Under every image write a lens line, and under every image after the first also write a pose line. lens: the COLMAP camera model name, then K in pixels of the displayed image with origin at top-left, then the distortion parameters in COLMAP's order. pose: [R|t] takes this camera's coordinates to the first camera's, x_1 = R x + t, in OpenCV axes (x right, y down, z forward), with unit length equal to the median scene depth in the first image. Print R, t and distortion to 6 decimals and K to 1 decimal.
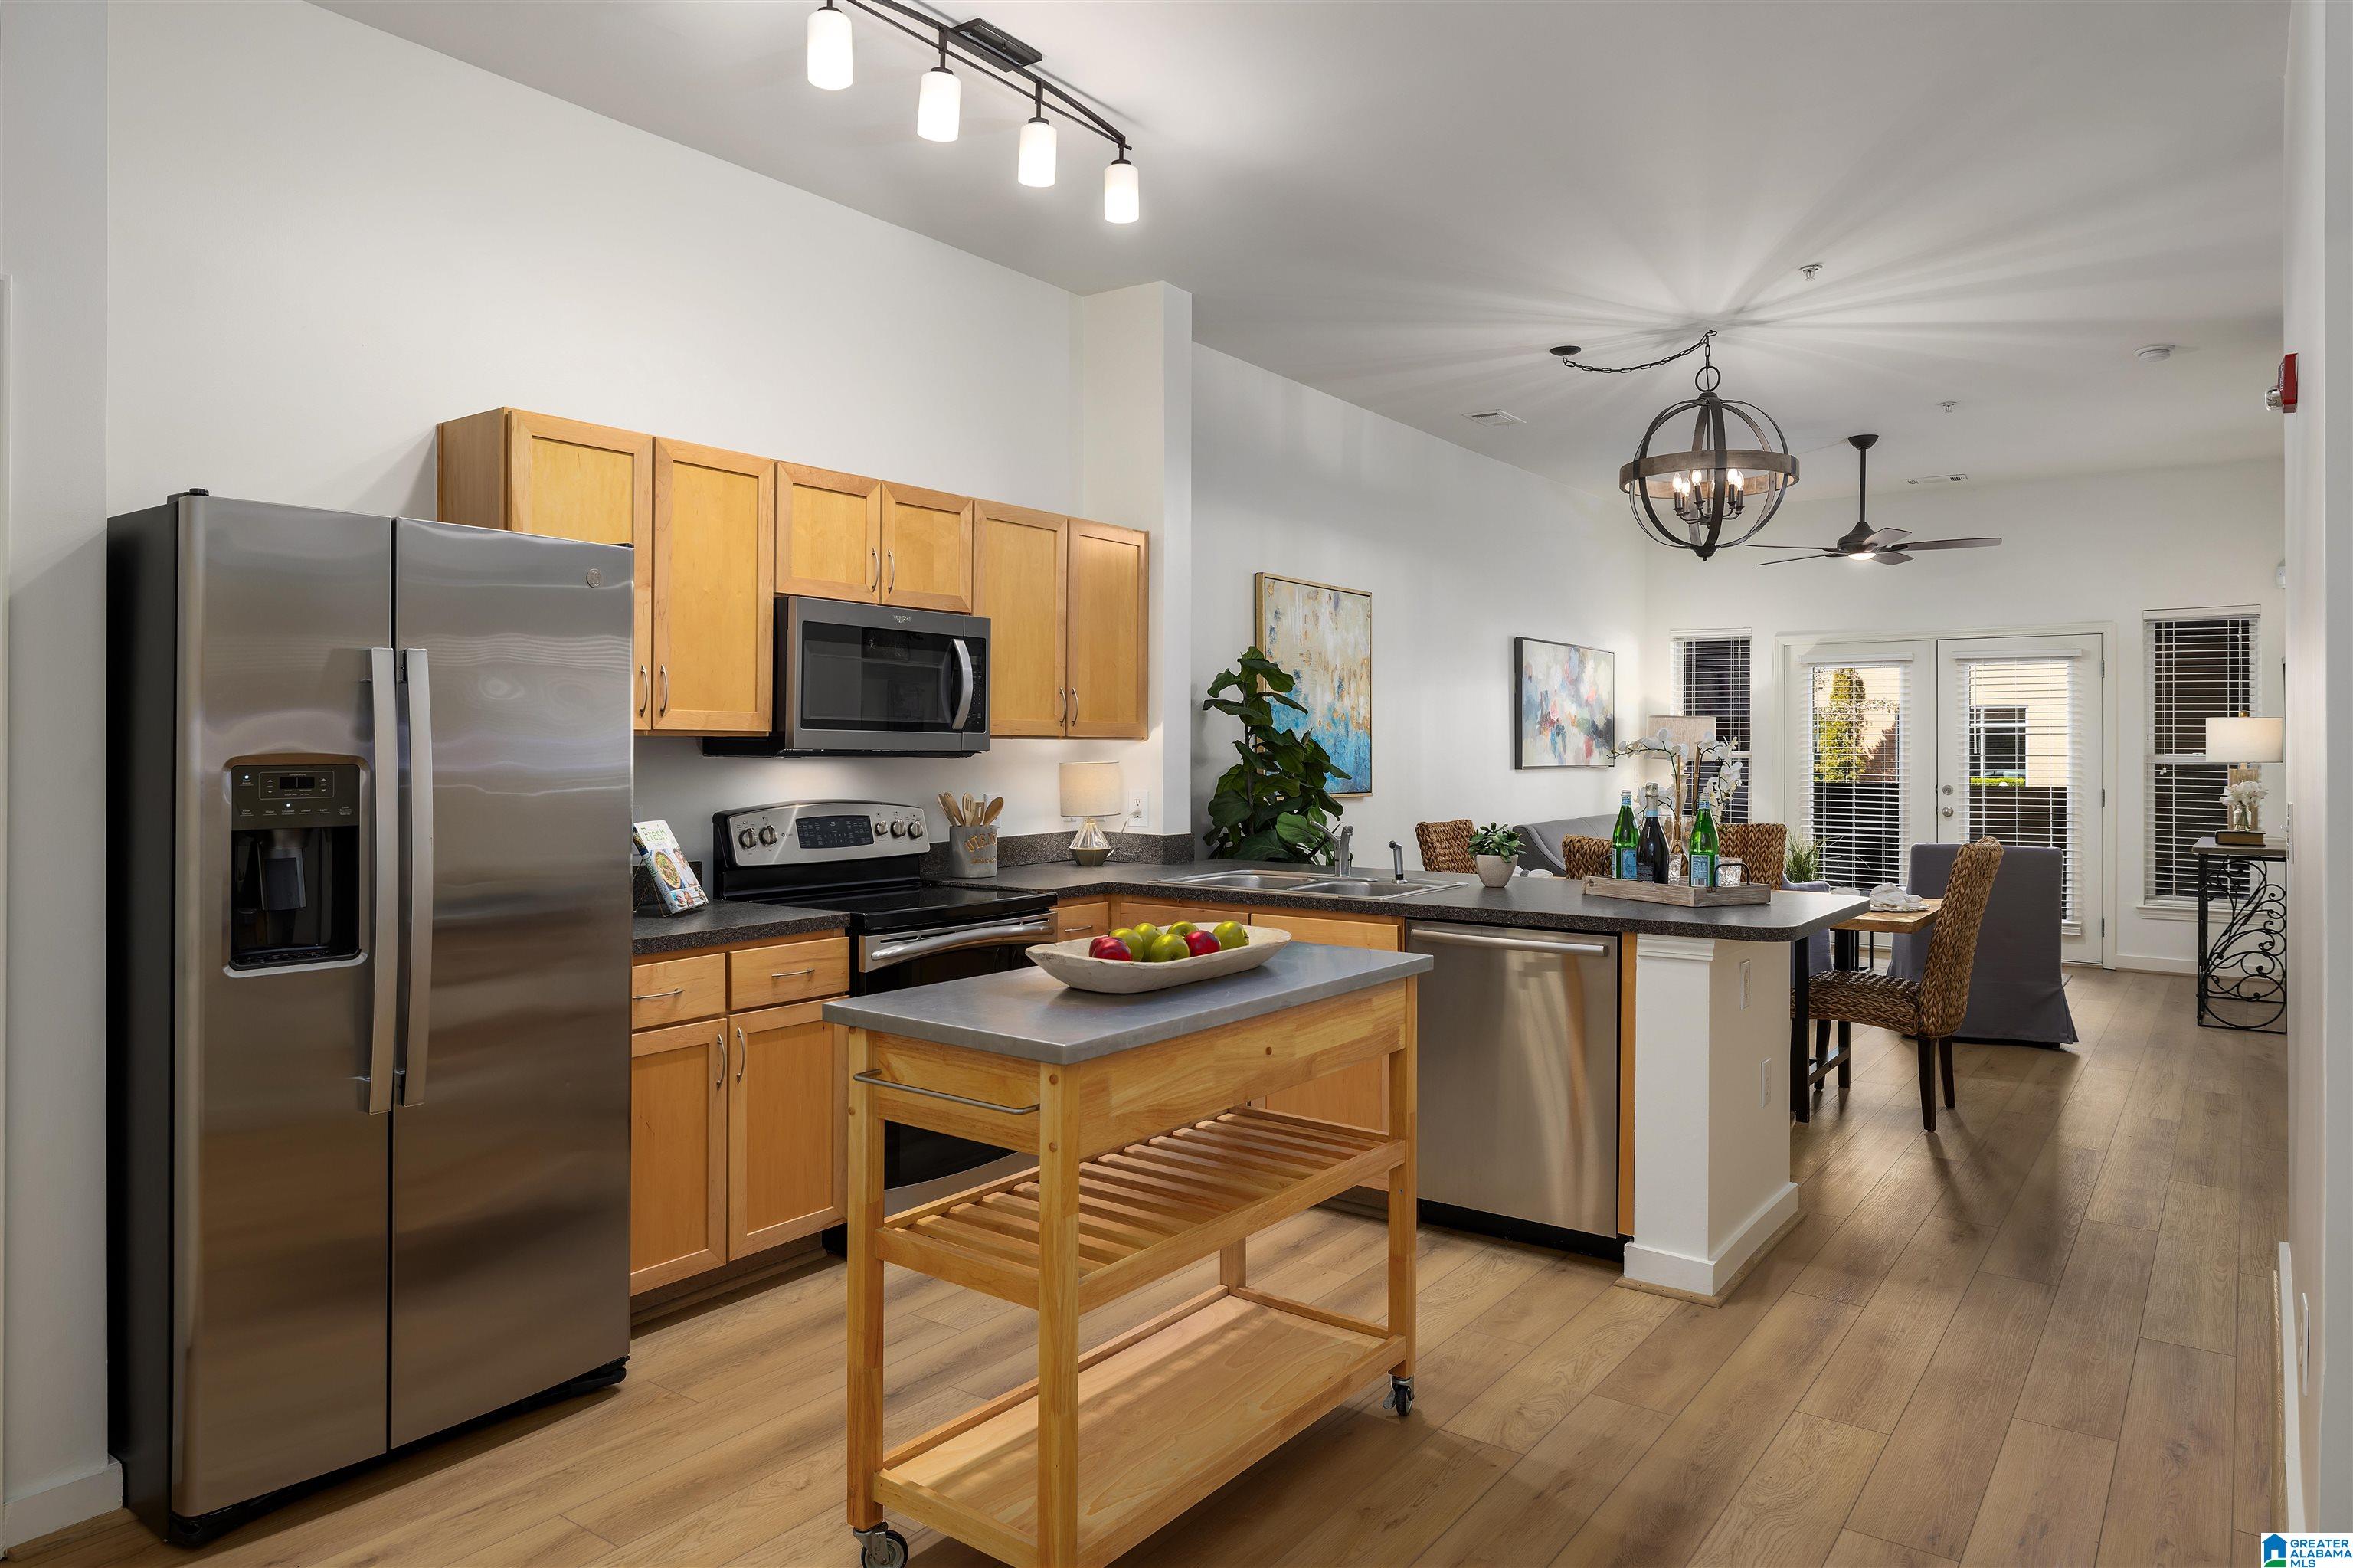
lens RADIAL K [[1459.6, 0, 1171.2], [0, 1459.6, 747.3], [0, 0, 1]] dist [-0.003720, -0.000077]
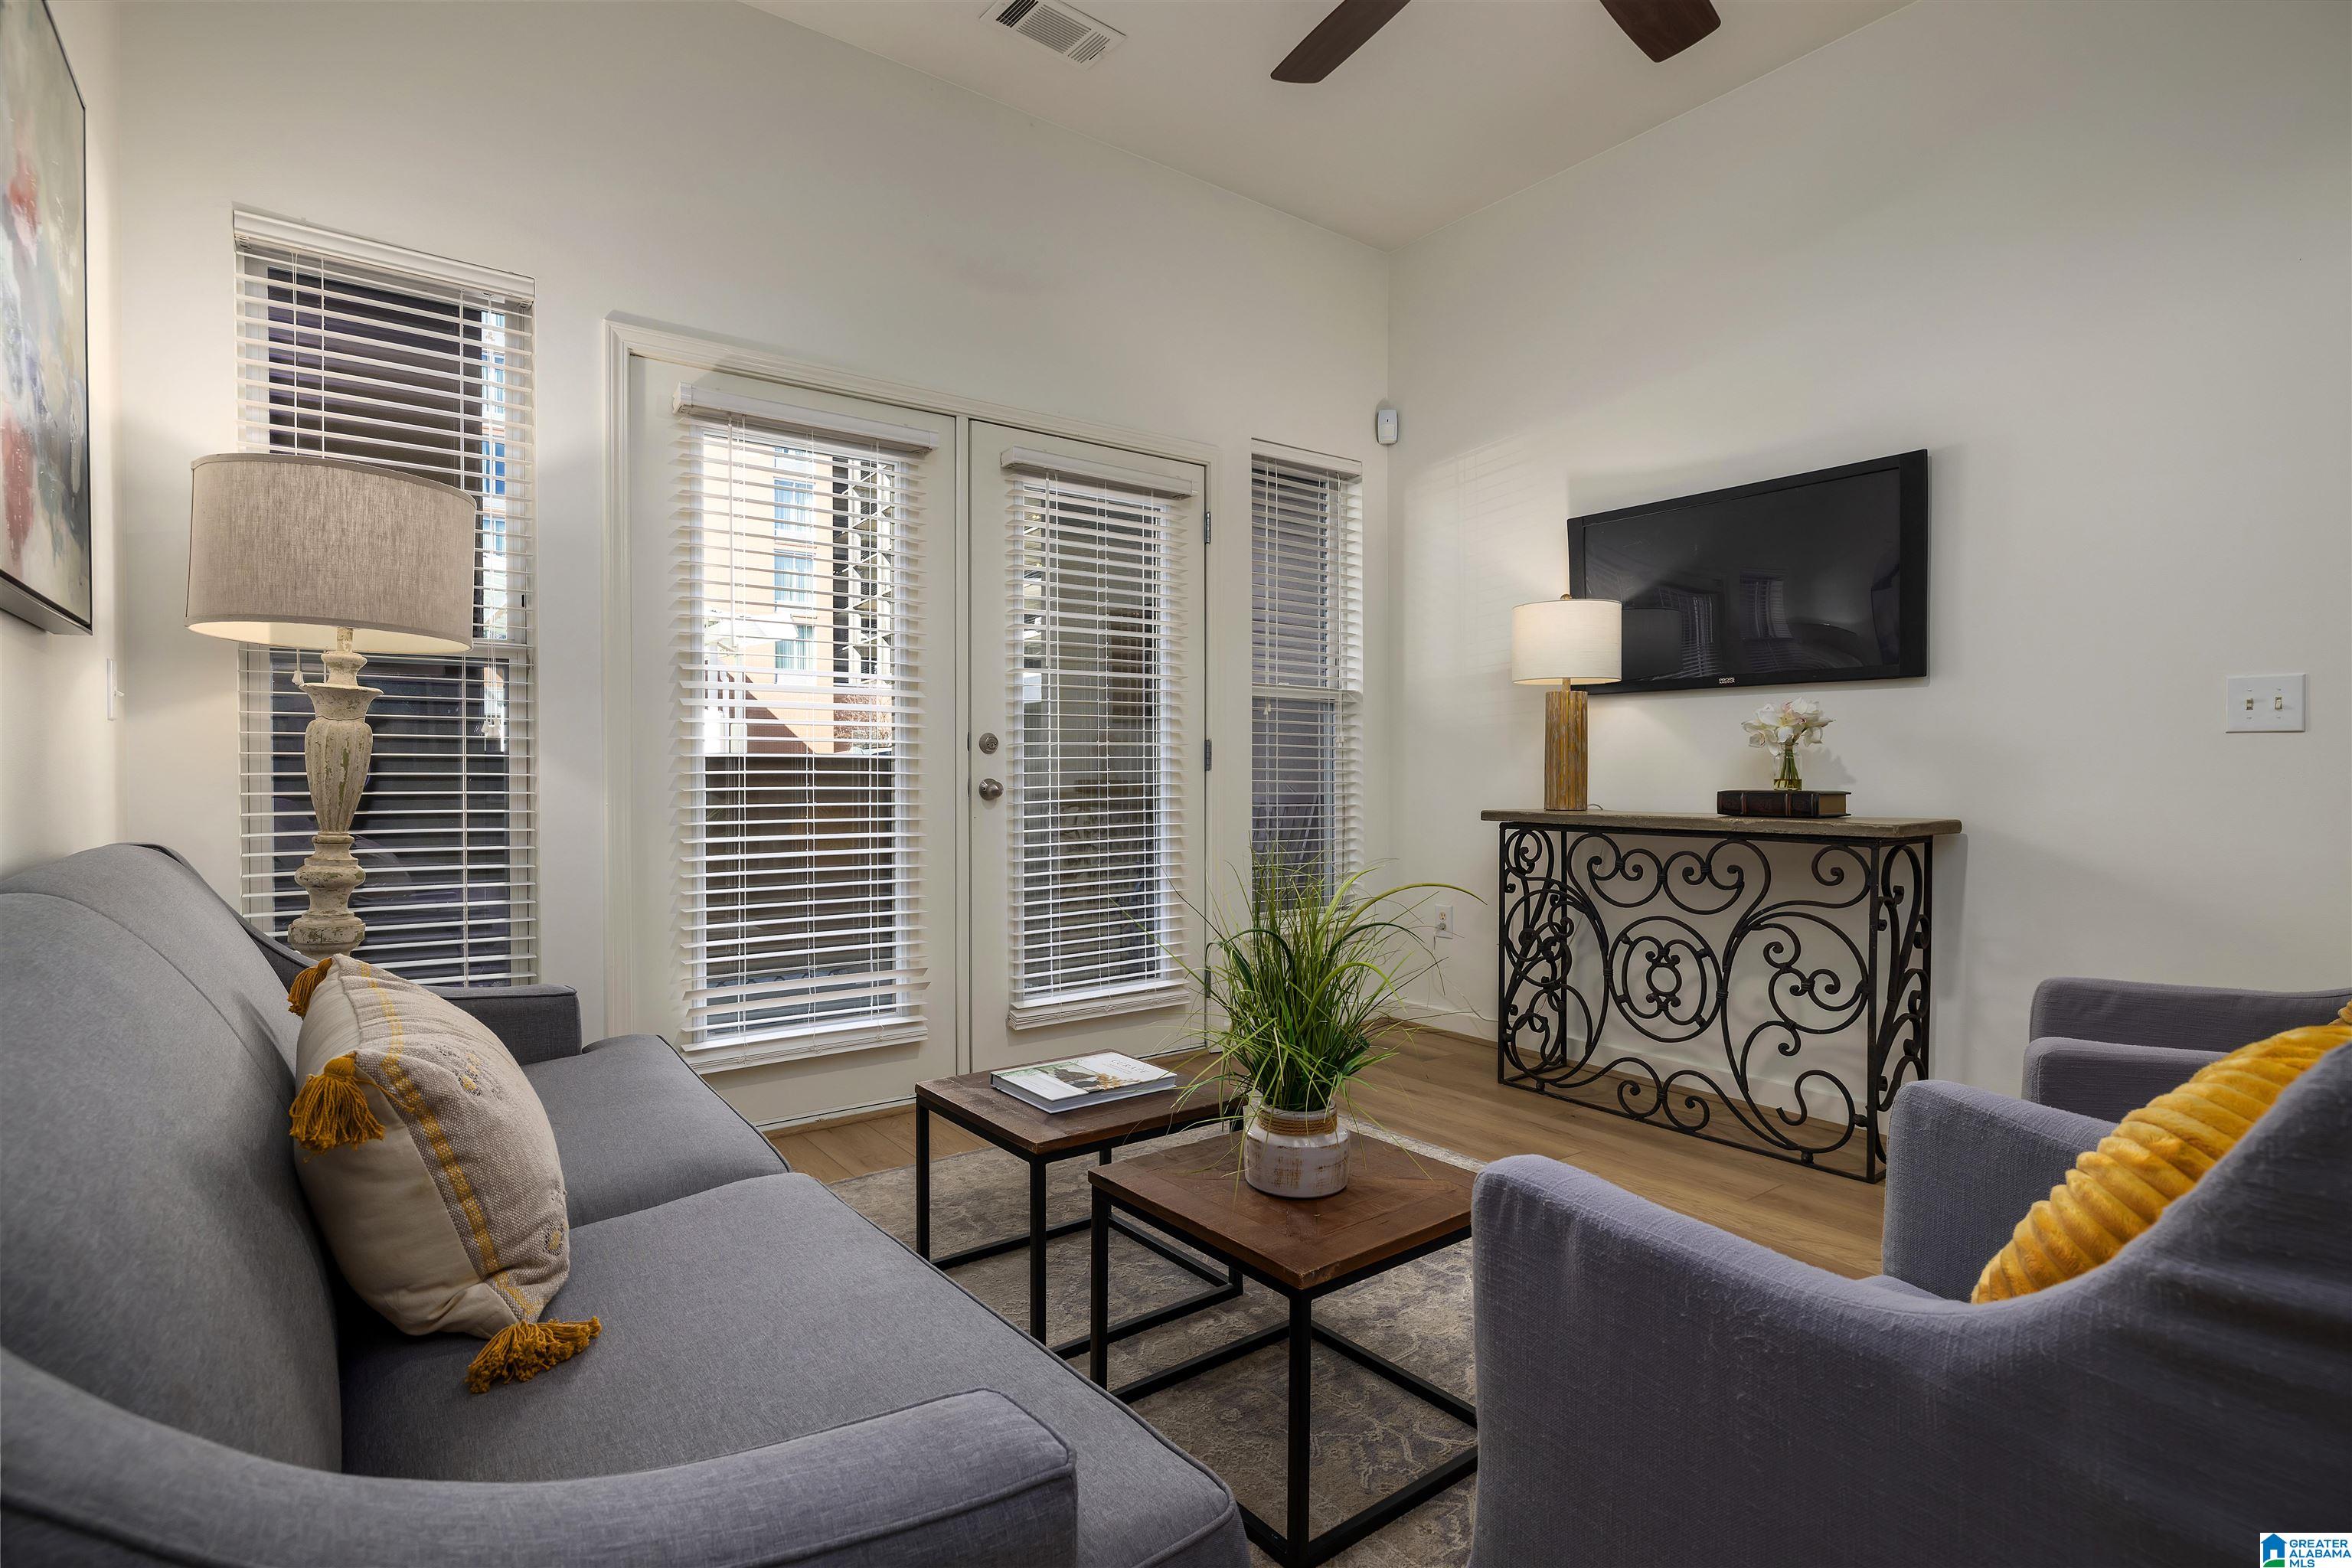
lens RADIAL K [[1141.9, 0, 1176.0], [0, 1141.9, 784.0], [0, 0, 1]] dist [-0.001094, -0.000336]
pose [[0.285065, -0.019627, 0.958307, 0.346164], [0.001644, 0.999799, 0.019988, 0.061751], [-0.958507, -0.004123, 0.285040, 1.473582]]
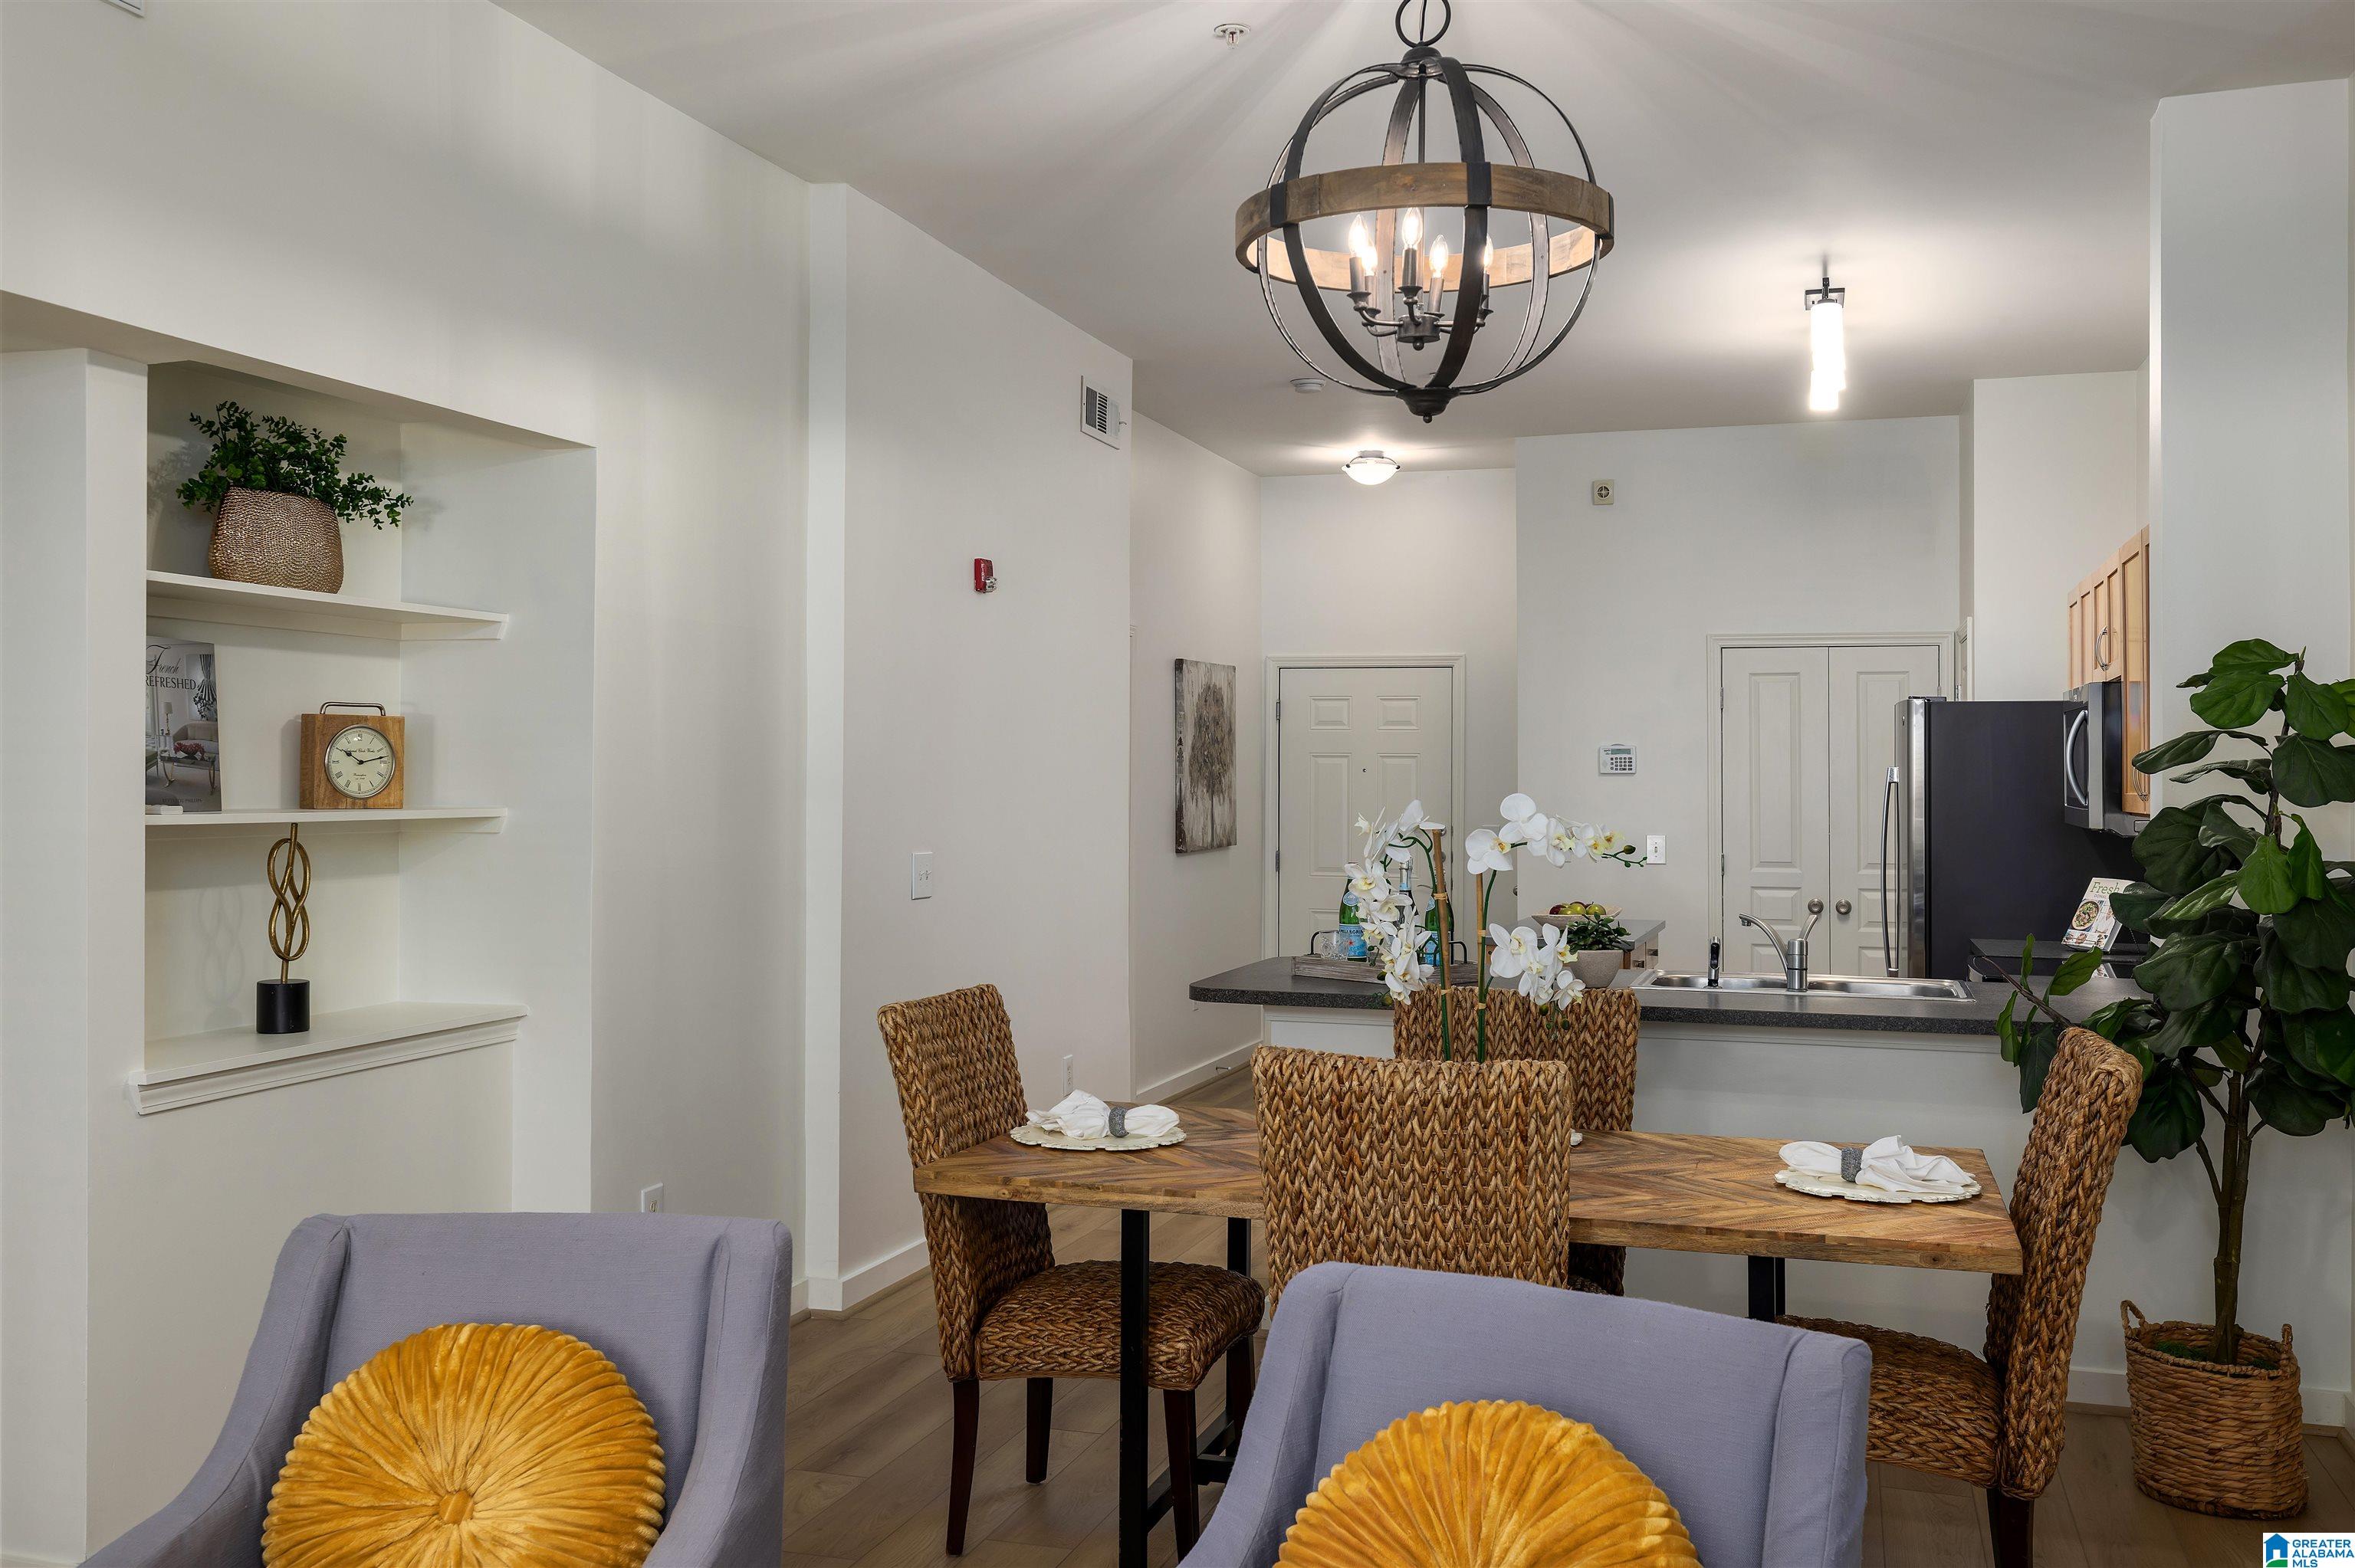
lens RADIAL K [[2164.5, 0, 1122.7], [0, 2164.5, 782.0], [0, 0, 1]] dist [-0.012201, 0.170322]
pose [[-0.950880, -0.008517, -0.309443, 0.707324], [-0.009490, 0.999954, 0.001638, -0.019259], [0.309414, 0.004494, -0.950917, 1.714990]]
